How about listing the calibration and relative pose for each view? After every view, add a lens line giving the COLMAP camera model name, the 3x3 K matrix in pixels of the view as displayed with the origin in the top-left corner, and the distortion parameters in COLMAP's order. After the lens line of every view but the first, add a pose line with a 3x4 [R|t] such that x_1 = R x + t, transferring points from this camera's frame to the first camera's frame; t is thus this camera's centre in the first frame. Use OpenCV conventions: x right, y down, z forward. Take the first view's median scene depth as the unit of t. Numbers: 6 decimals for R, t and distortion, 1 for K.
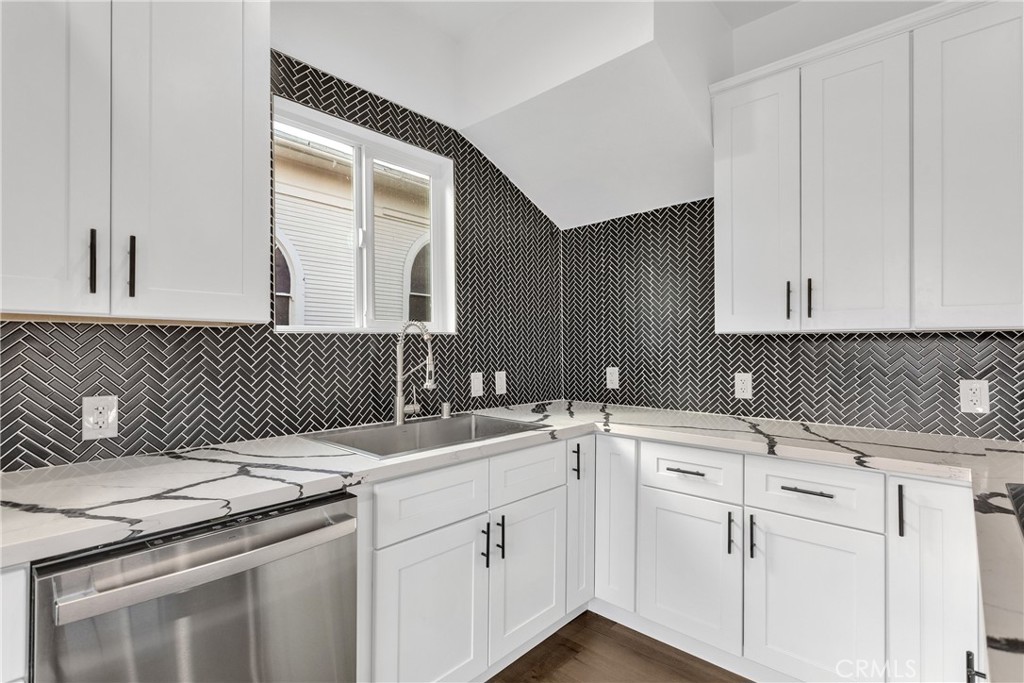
lens RADIAL K [[486.9, 0, 520.3], [0, 486.9, 342.9], [0, 0, 1]] dist [0.002036, 0.000791]
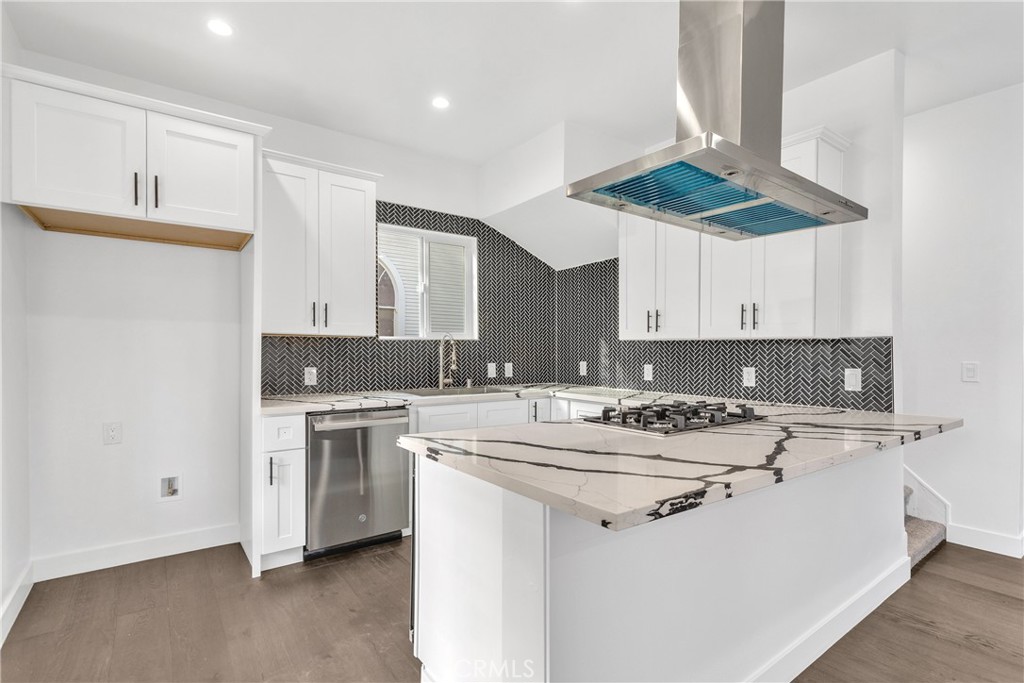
lens RADIAL K [[491.9, 0, 519.6], [0, 491.9, 354.6], [0, 0, 1]] dist [0.002022, 0.000385]
pose [[0.979495, 0.006505, -0.201362, 0.418505], [-0.002824, 0.999824, 0.018563, -0.000208], [0.201447, -0.017613, 0.979341, -0.770314]]
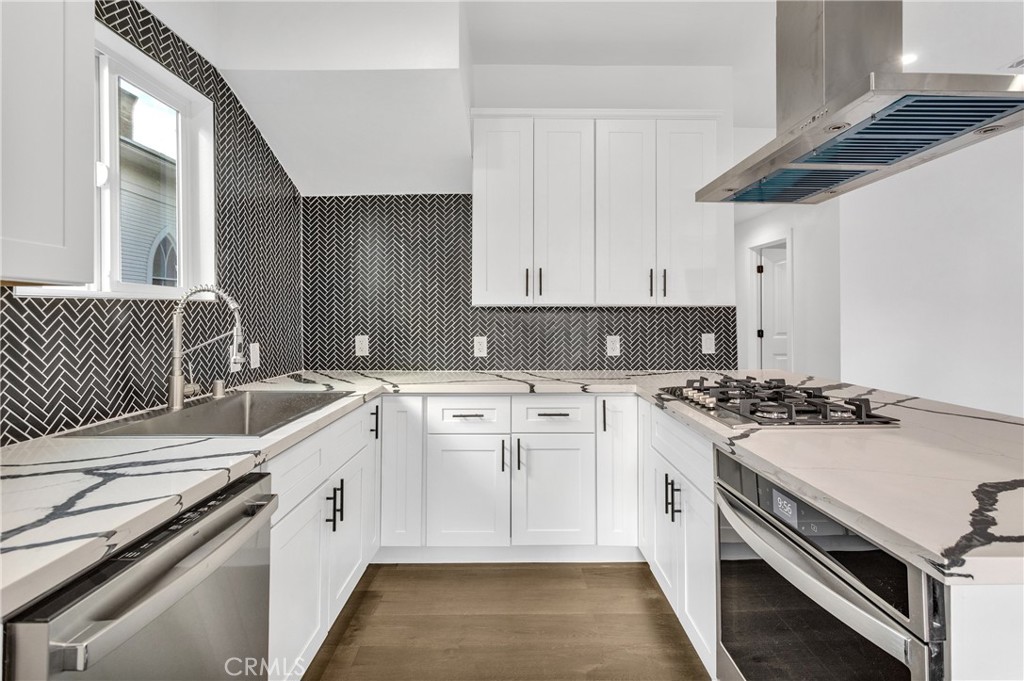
lens RADIAL K [[495.6, 0, 515.4], [0, 495.6, 308.5], [0, 0, 1]] dist [0.010979, 0.000571]
pose [[0.742698, 0.009274, 0.669563, -0.388236], [-0.004076, 0.999948, -0.009329, 0.000166], [-0.669614, 0.004199, 0.742697, -0.025866]]
